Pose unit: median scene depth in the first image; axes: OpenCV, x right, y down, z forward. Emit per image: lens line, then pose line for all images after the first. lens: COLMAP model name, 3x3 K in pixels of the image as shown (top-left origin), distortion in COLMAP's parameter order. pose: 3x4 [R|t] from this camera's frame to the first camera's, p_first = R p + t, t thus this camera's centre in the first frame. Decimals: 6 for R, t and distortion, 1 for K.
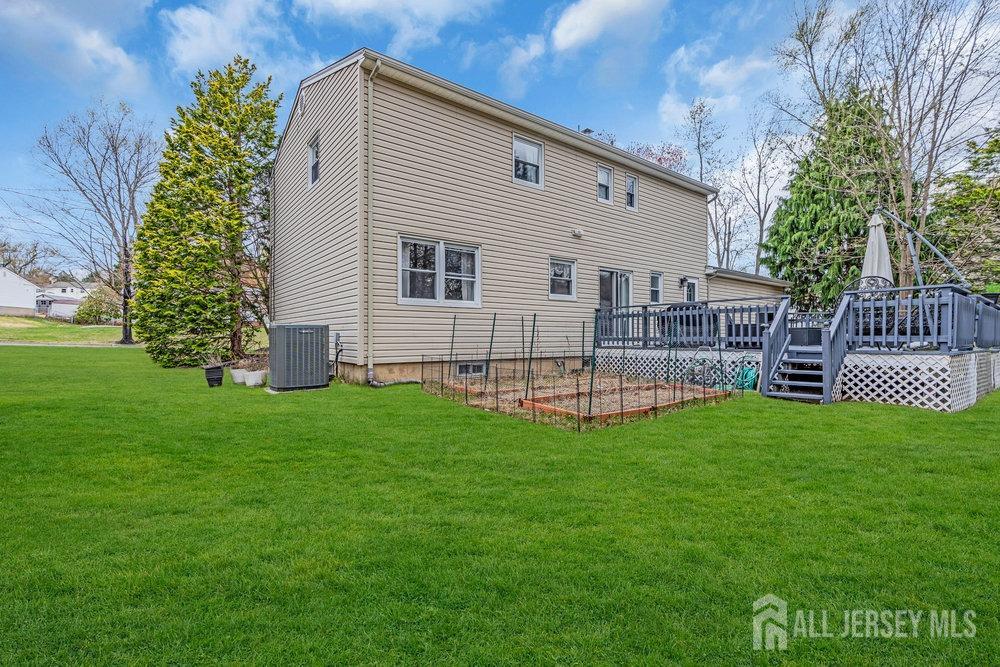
lens RADIAL K [[453.4, 0, 492.2], [0, 453.4, 340.7], [0, 0, 1]] dist [-0.000637, 0.001092]
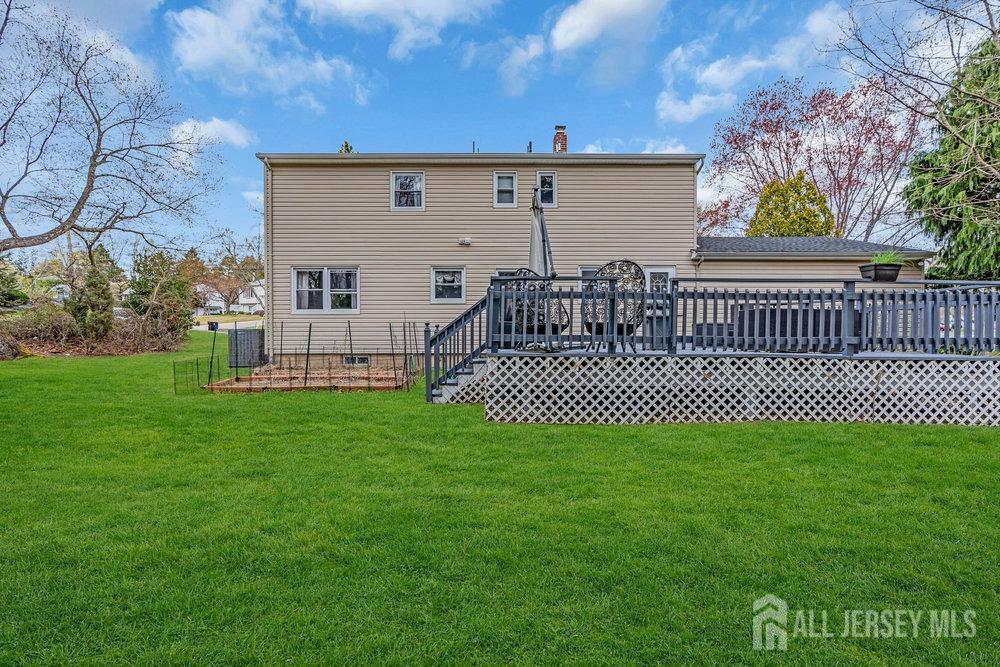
lens RADIAL K [[453.4, 0, 501.9], [0, 453.4, 335.9], [0, 0, 1]] dist [-0.000637, 0.001092]
pose [[0.794633, -0.003187, -0.607082, 0.936578], [-0.002633, 0.999959, -0.008696, 0.000063], [0.607084, 0.008508, 0.794592, 0.186939]]
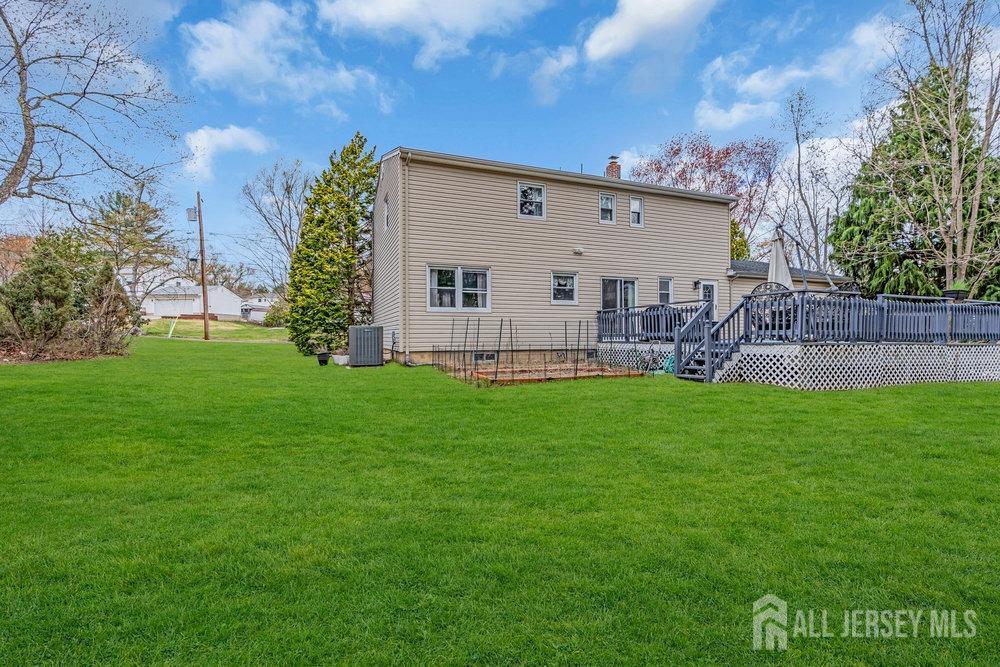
lens RADIAL K [[453.4, 0, 492.9], [0, 453.4, 340.7], [0, 0, 1]] dist [-0.000637, 0.001092]
pose [[0.959396, -0.000400, -0.282062, 0.319126], [0.000745, 0.999999, 0.001117, 0.010106], [0.282061, -0.001282, 0.959396, -0.277253]]
